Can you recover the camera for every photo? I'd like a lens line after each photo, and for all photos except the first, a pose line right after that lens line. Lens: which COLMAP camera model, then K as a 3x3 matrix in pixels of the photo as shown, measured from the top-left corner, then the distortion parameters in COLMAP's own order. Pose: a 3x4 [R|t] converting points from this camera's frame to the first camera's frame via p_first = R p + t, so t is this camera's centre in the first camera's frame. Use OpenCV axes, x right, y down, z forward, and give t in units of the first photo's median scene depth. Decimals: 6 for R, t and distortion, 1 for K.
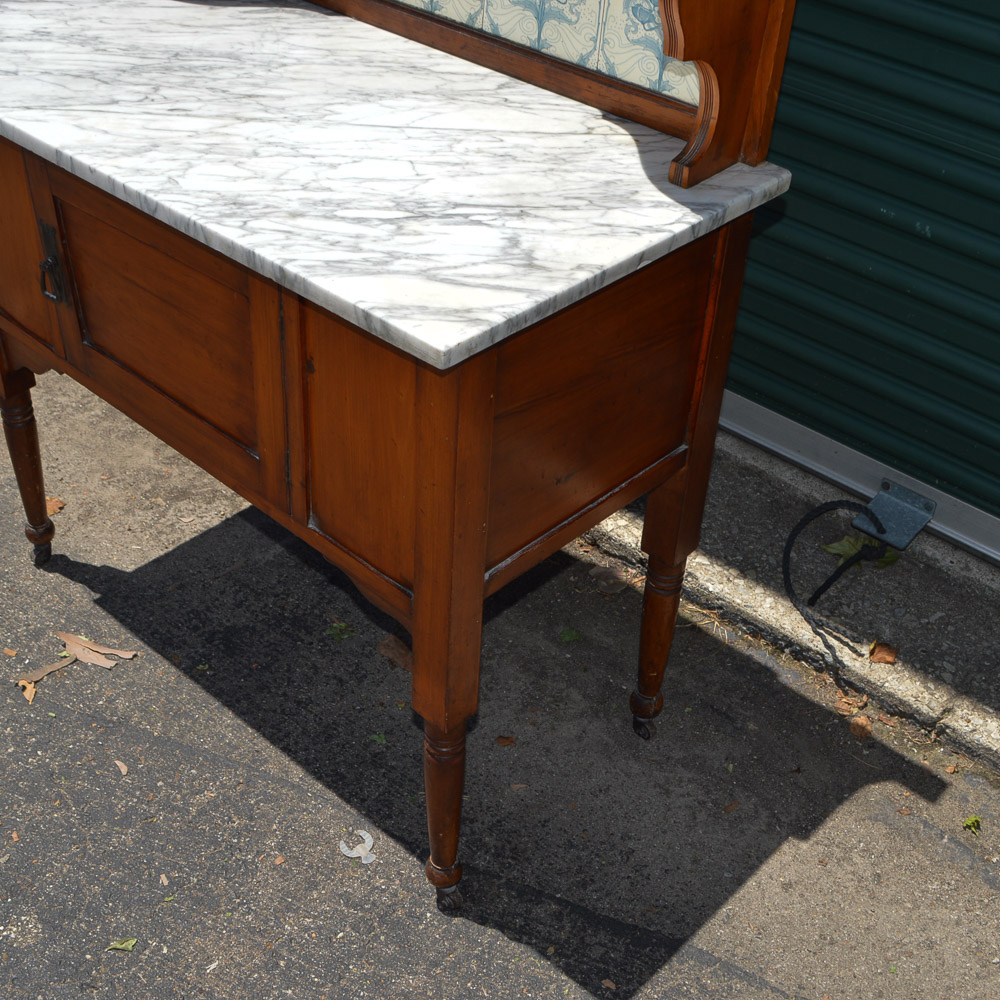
lens RADIAL K [[1414.5, 0, 495.5], [0, 1414.5, 503.9], [0, 0, 1]] dist [-0.072667, 0.000000]
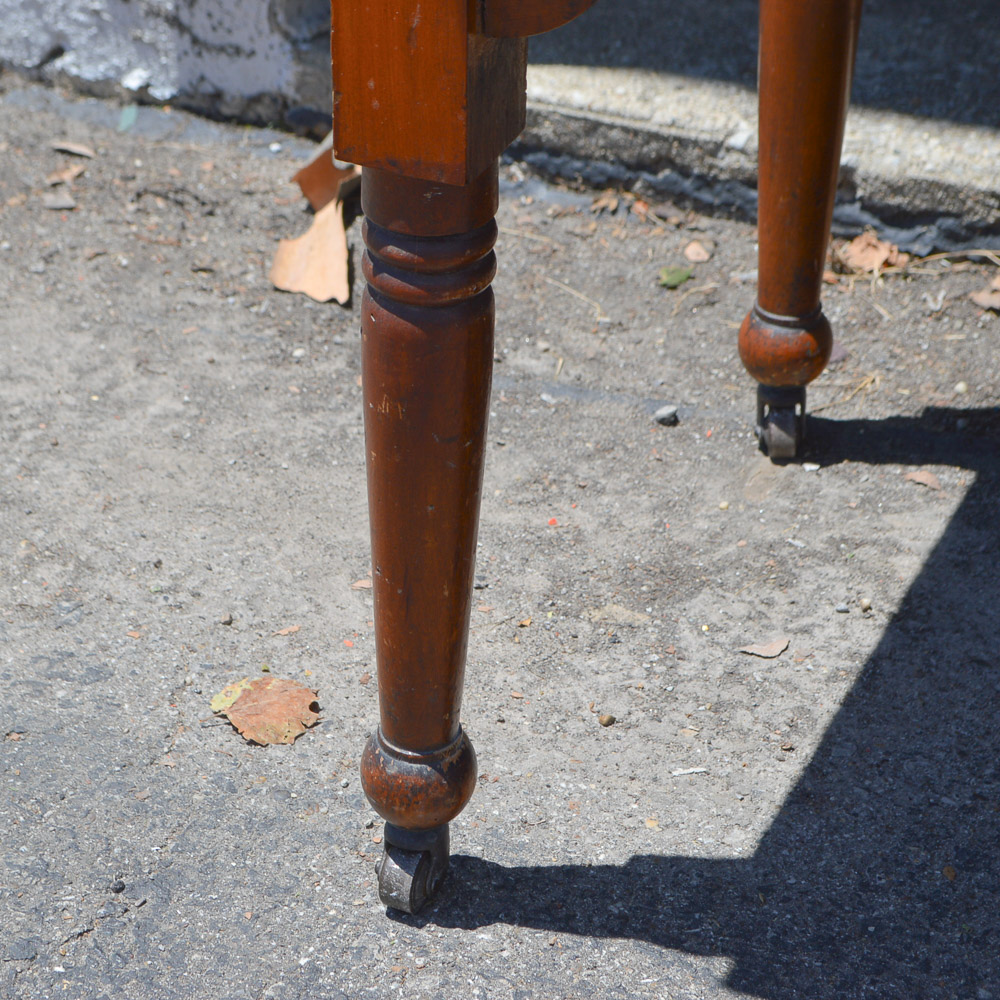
lens RADIAL K [[2726.2, 0, 501.5], [0, 2726.2, 503.5], [0, 0, 1]] dist [0.011766, 0.000000]
pose [[0.948531, -0.197456, 0.247589, -0.580954], [0.218307, 0.974063, -0.059519, 0.005731], [-0.229415, 0.110506, 0.967035, 0.705411]]
